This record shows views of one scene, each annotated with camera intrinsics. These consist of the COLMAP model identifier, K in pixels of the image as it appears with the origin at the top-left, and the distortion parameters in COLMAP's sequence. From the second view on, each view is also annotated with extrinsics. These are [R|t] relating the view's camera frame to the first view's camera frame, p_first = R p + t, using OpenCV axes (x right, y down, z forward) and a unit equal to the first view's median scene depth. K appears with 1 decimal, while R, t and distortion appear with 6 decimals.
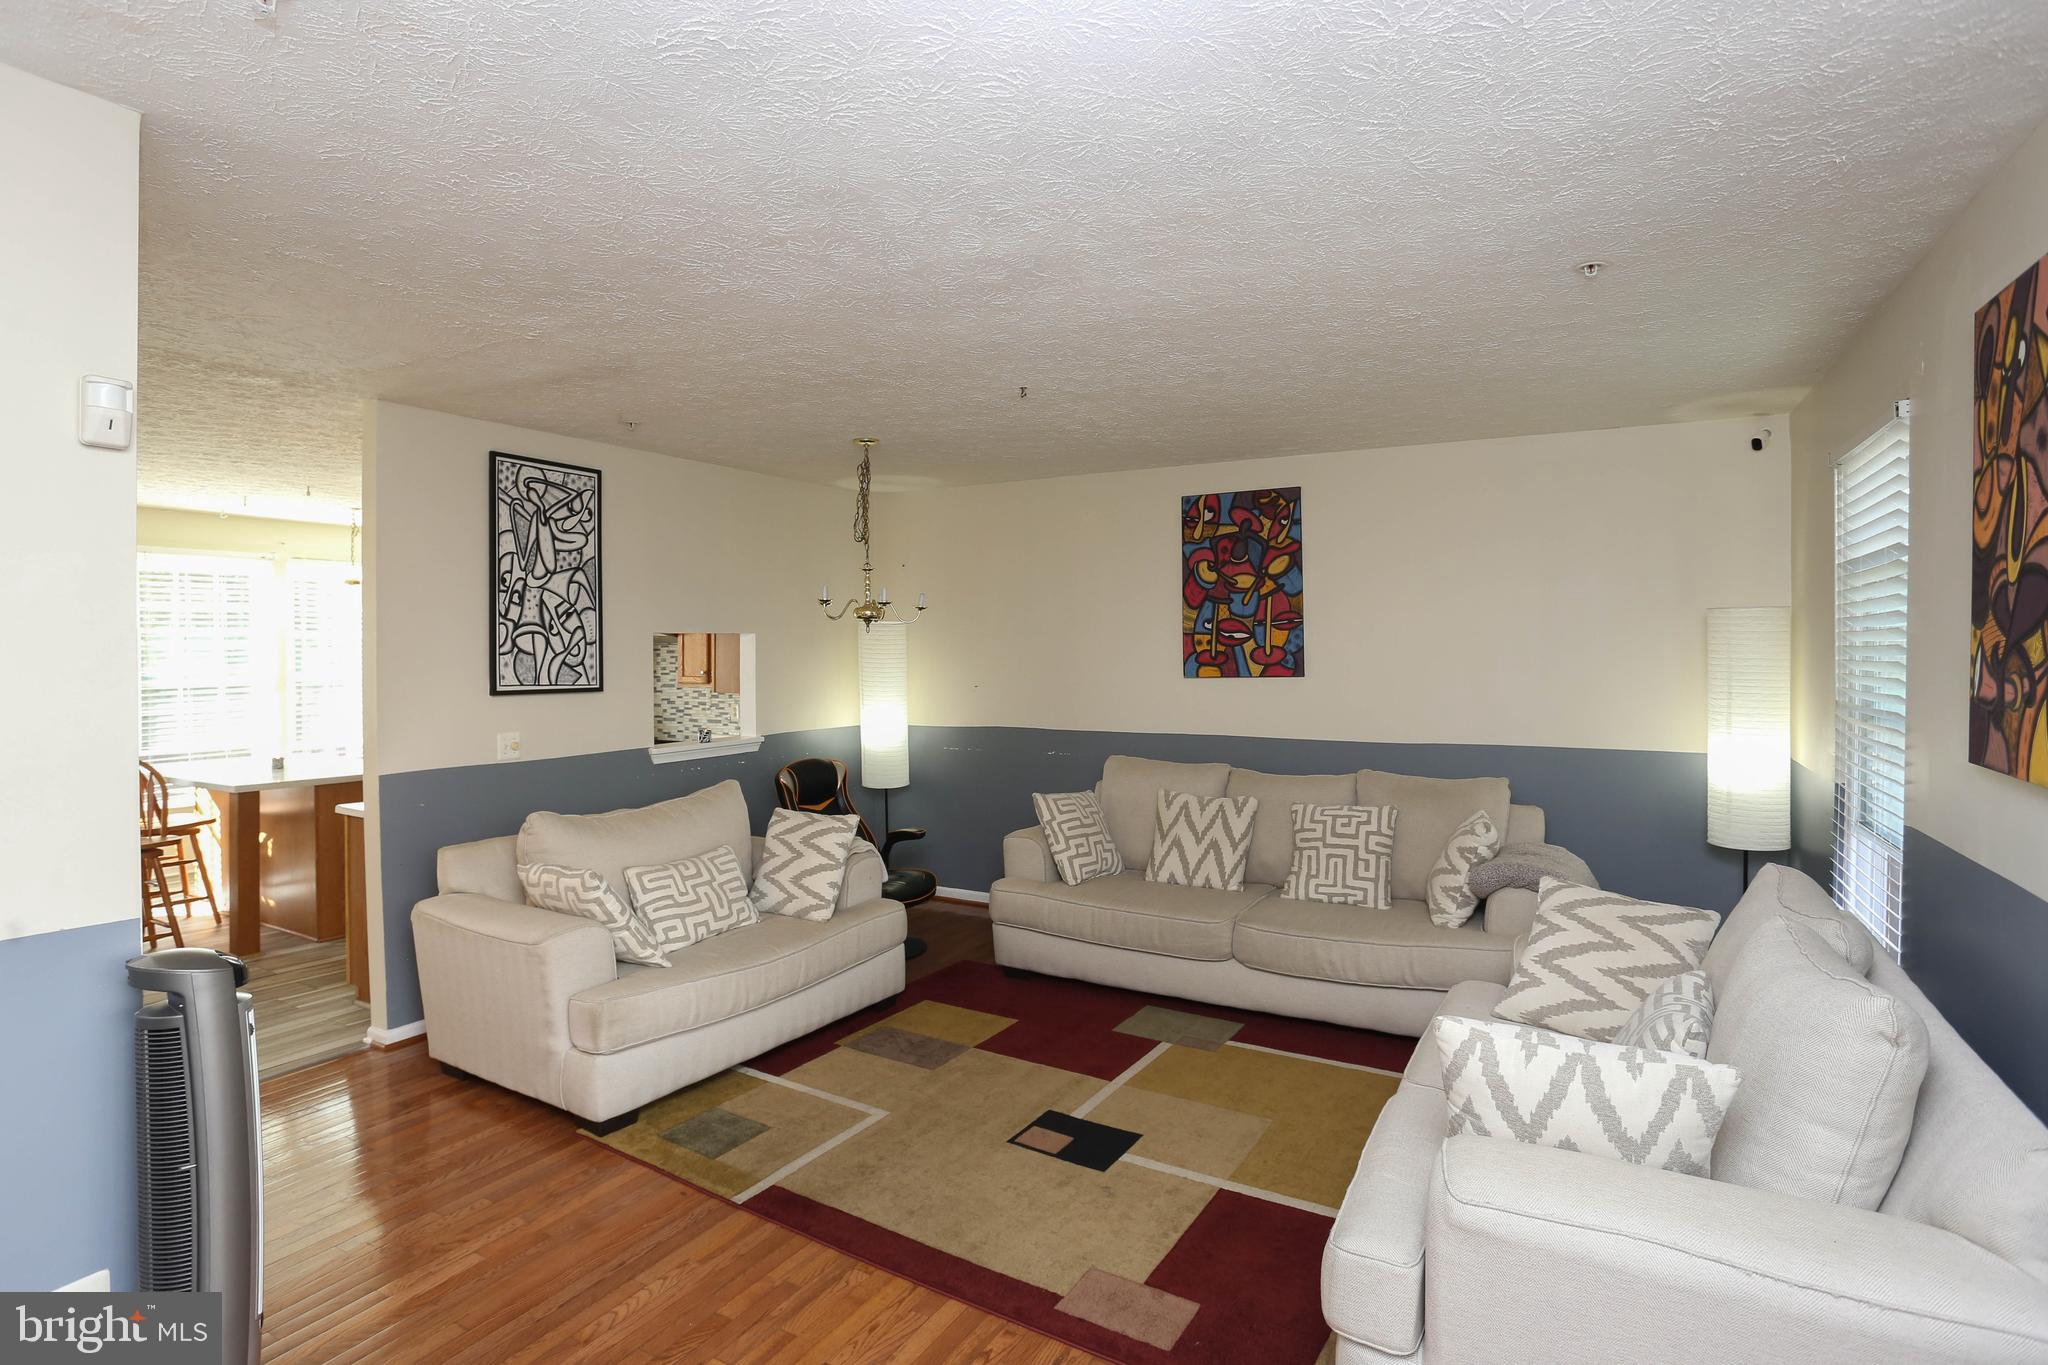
lens RADIAL K [[1091.1, 0, 1022.1], [0, 1091.1, 668.9], [0, 0, 1]] dist [-0.035918, 0.000485]
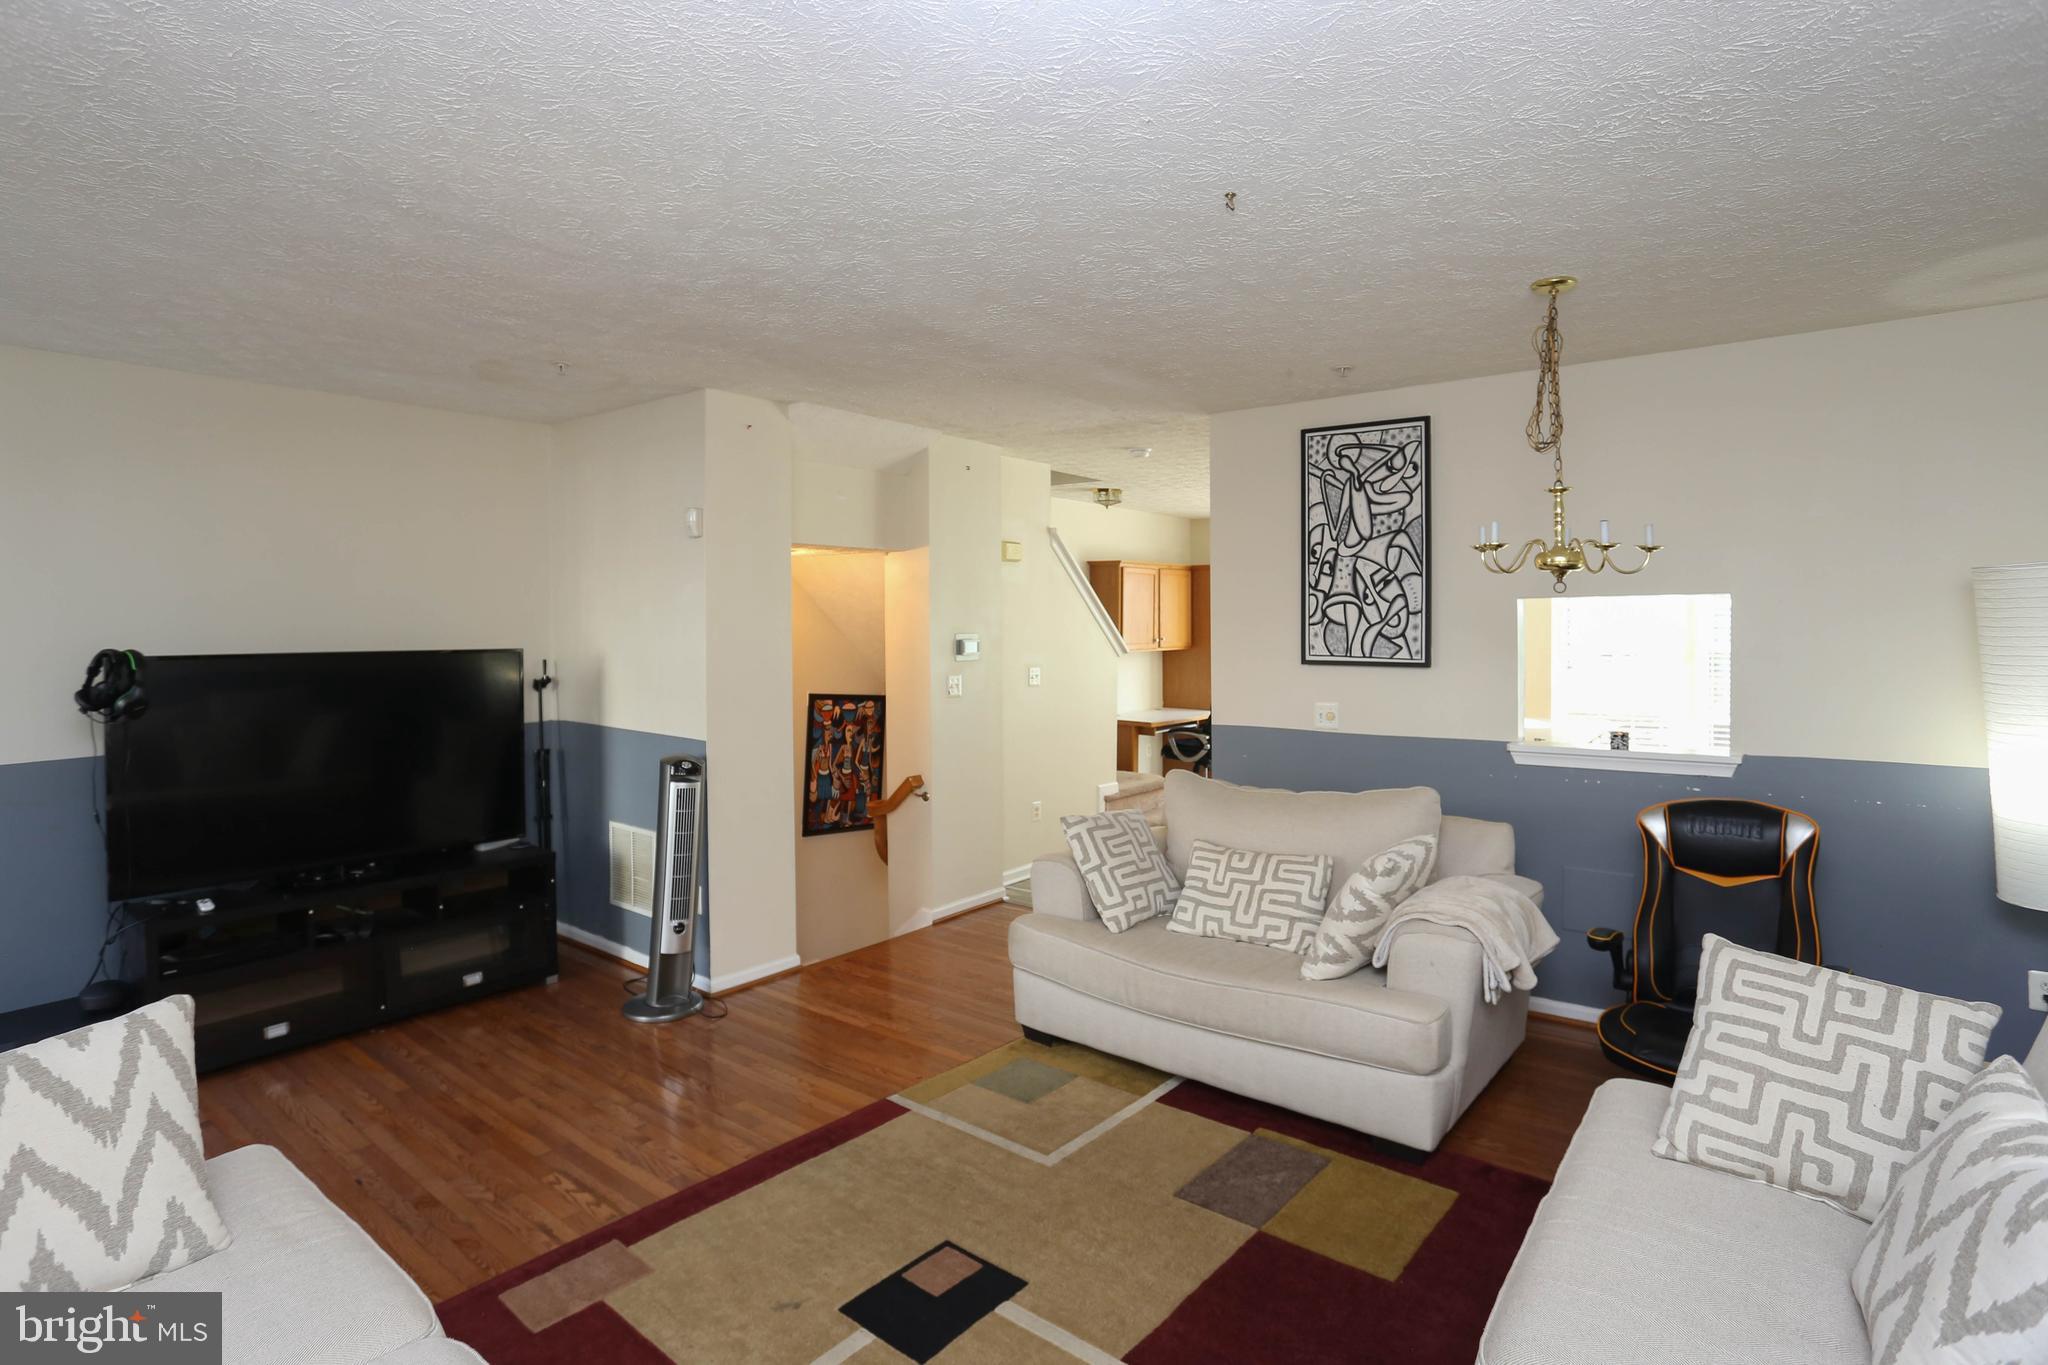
lens RADIAL K [[1033.4, 0, 988.6], [0, 1033.4, 630.4], [0, 0, 1]] dist [-0.046068, 0.001878]
pose [[-0.184691, 0.010045, -0.982745, 0.507122], [-0.015887, 0.999787, 0.013205, -0.015095], [0.982668, 0.018052, -0.184492, 0.830153]]
